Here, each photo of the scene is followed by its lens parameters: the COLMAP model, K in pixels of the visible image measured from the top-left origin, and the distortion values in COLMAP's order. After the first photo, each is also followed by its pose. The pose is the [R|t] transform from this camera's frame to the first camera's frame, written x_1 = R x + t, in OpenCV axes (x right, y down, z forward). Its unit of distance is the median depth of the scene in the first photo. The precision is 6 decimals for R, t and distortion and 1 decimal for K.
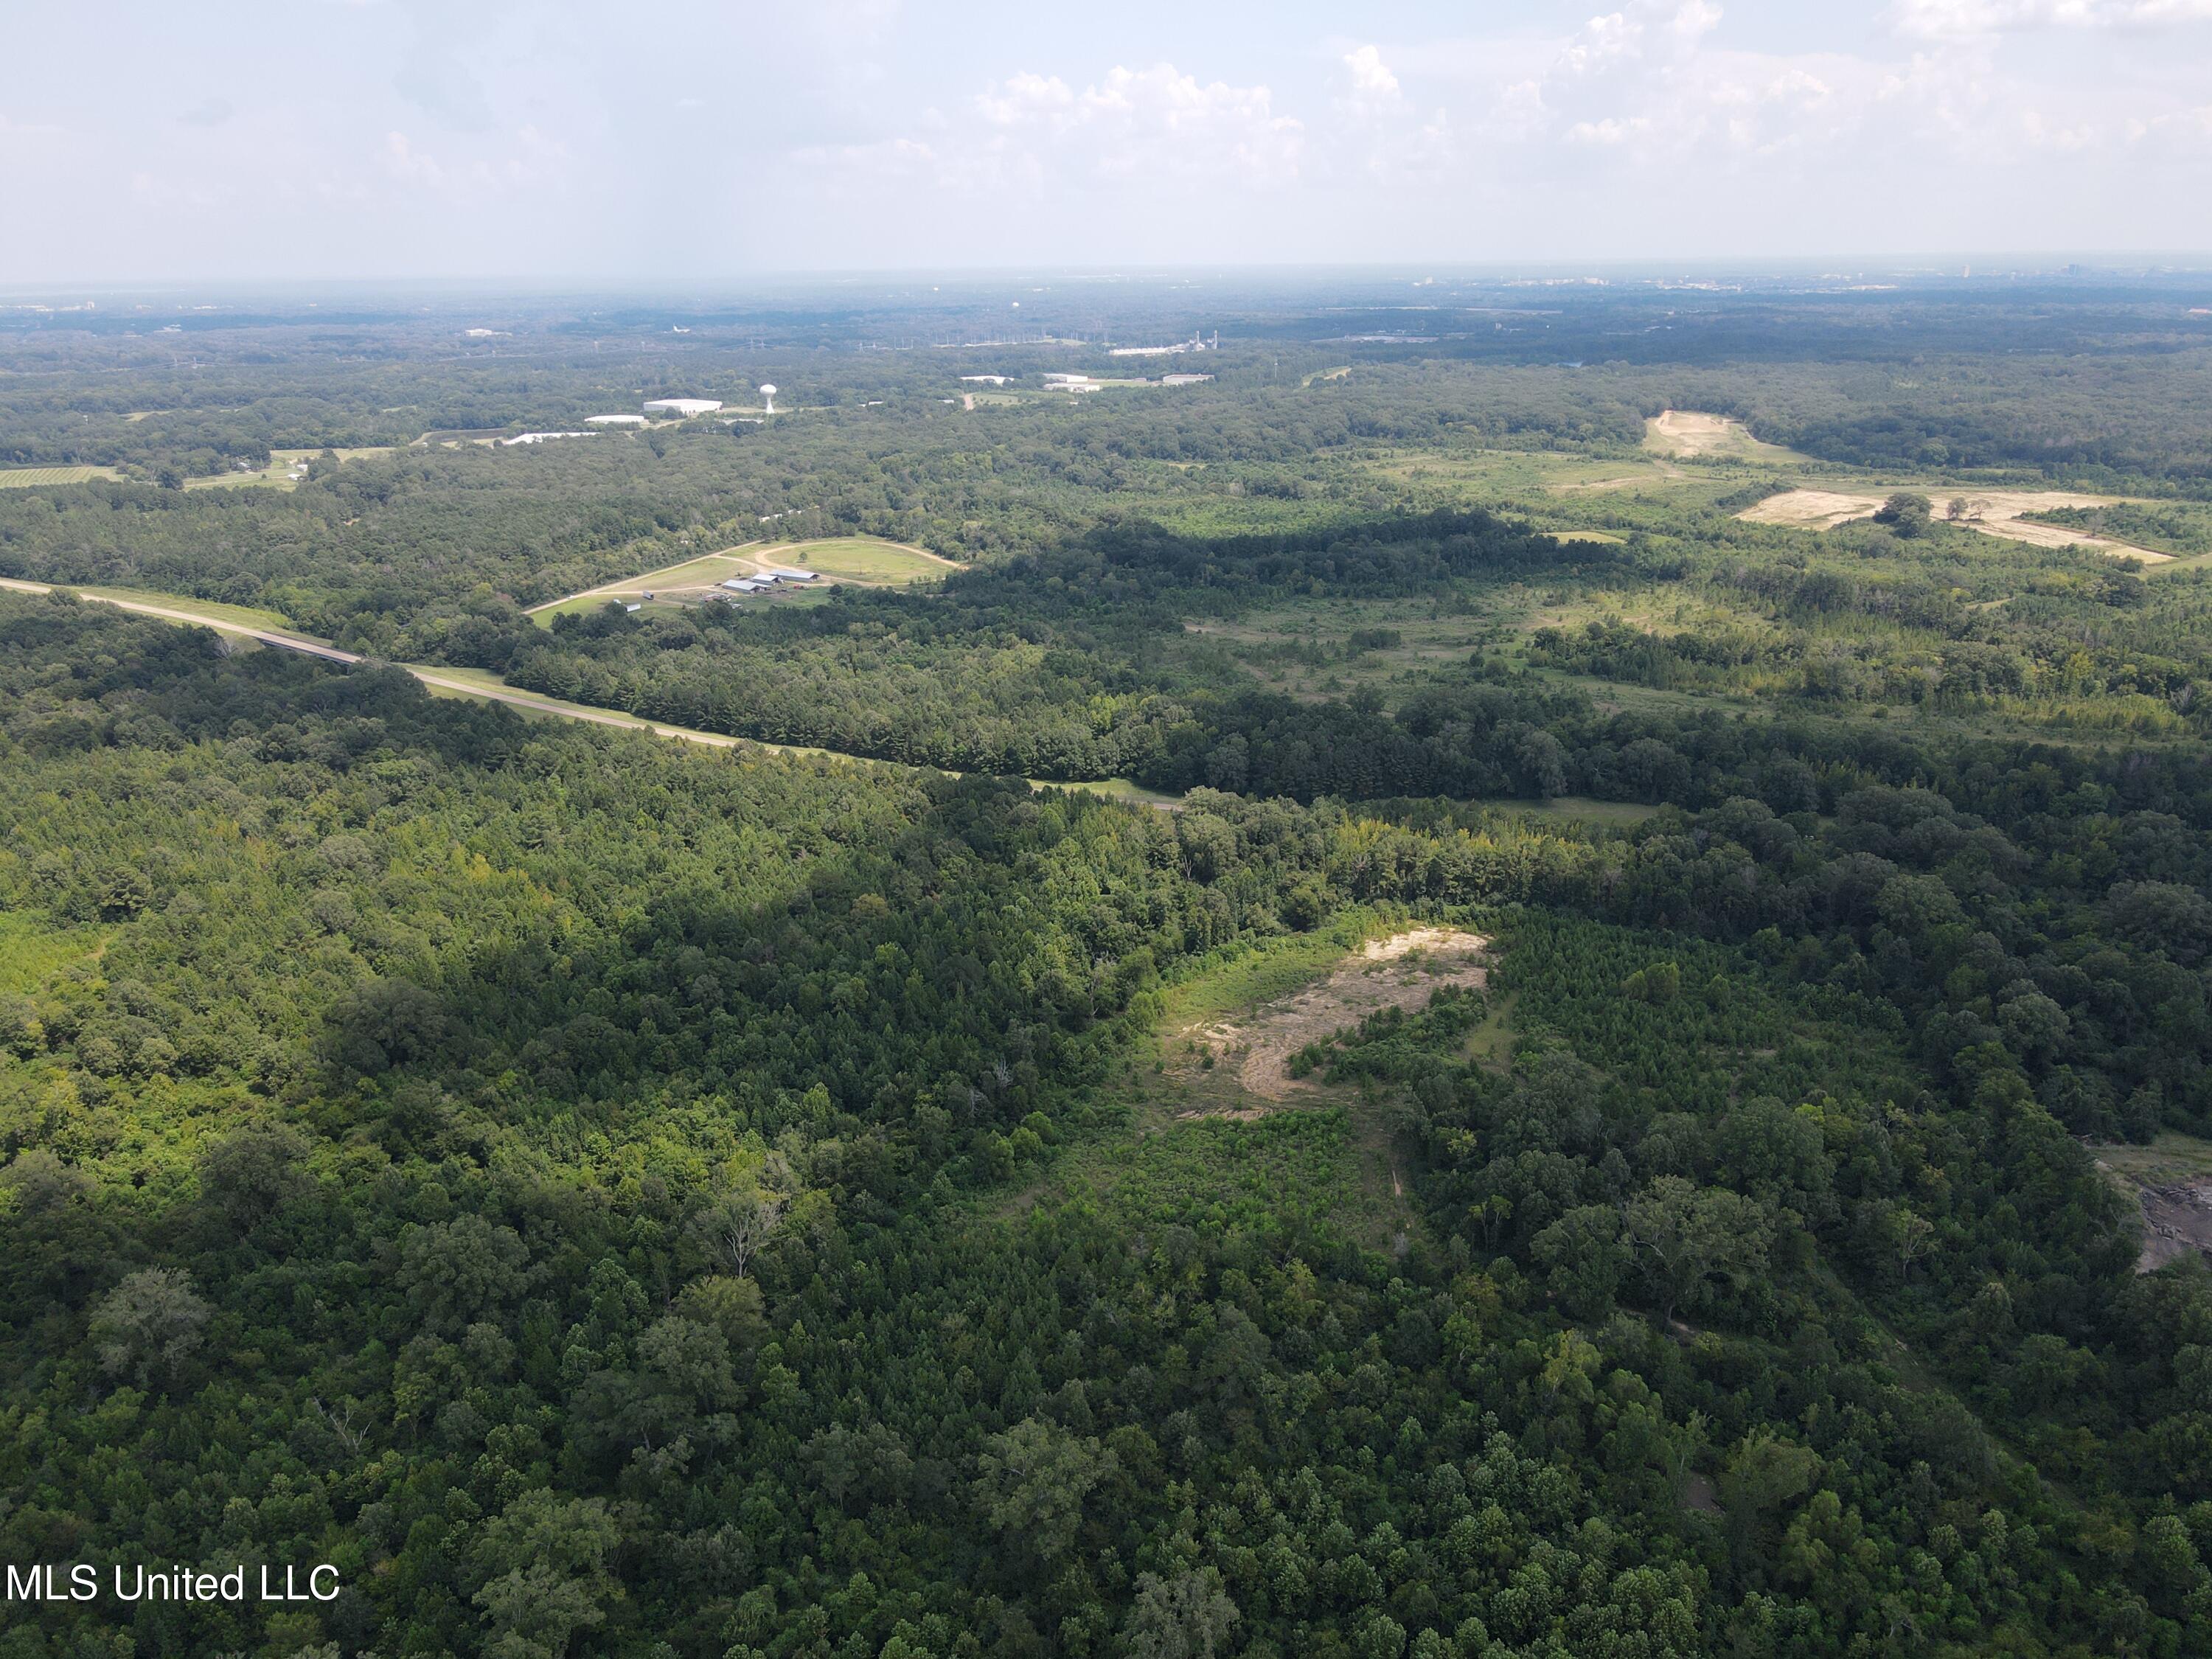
lens RADIAL K [[1622.2, 0, 1101.6], [0, 1622.2, 845.1], [0, 0, 1]] dist [0.006395, 0.016072]
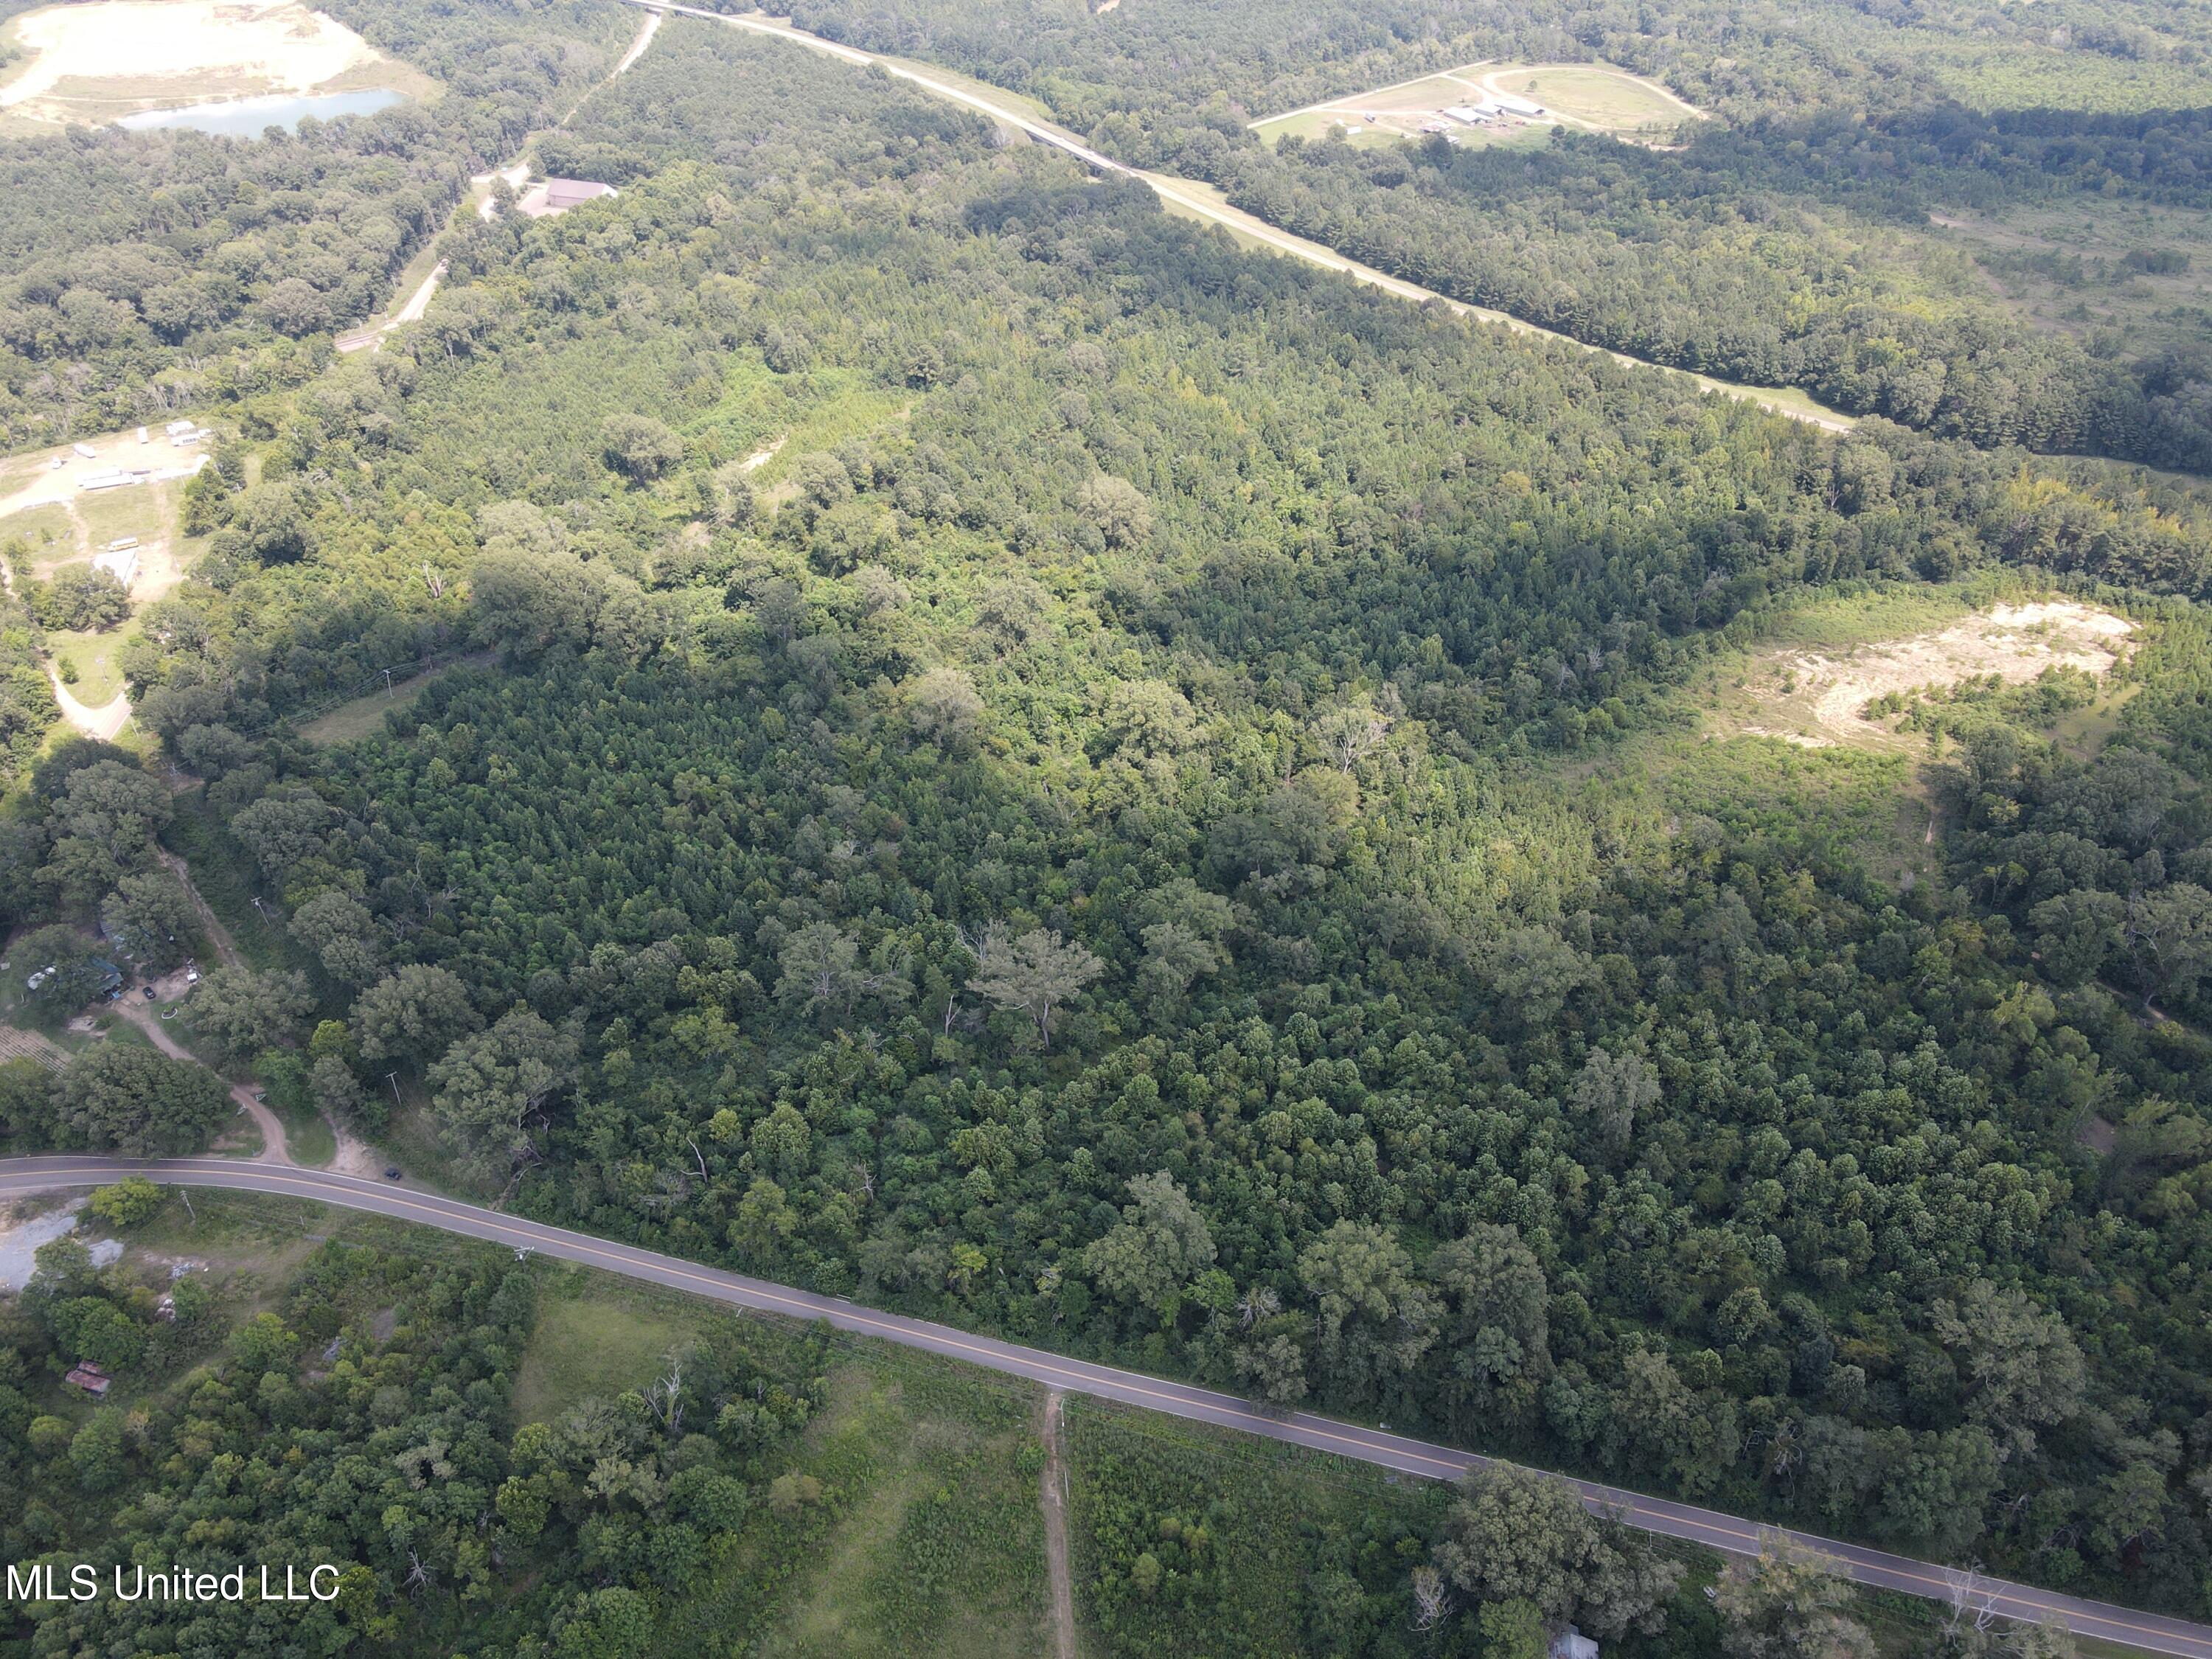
lens RADIAL K [[1622.2, 0, 1109.7], [0, 1622.2, 828.0], [0, 0, 1]] dist [0.006395, 0.016072]
pose [[0.913209, 0.245408, -0.325307, 0.024521], [-0.146914, 0.942908, 0.298899, -0.033569], [0.380087, -0.225165, 0.897126, -0.159380]]
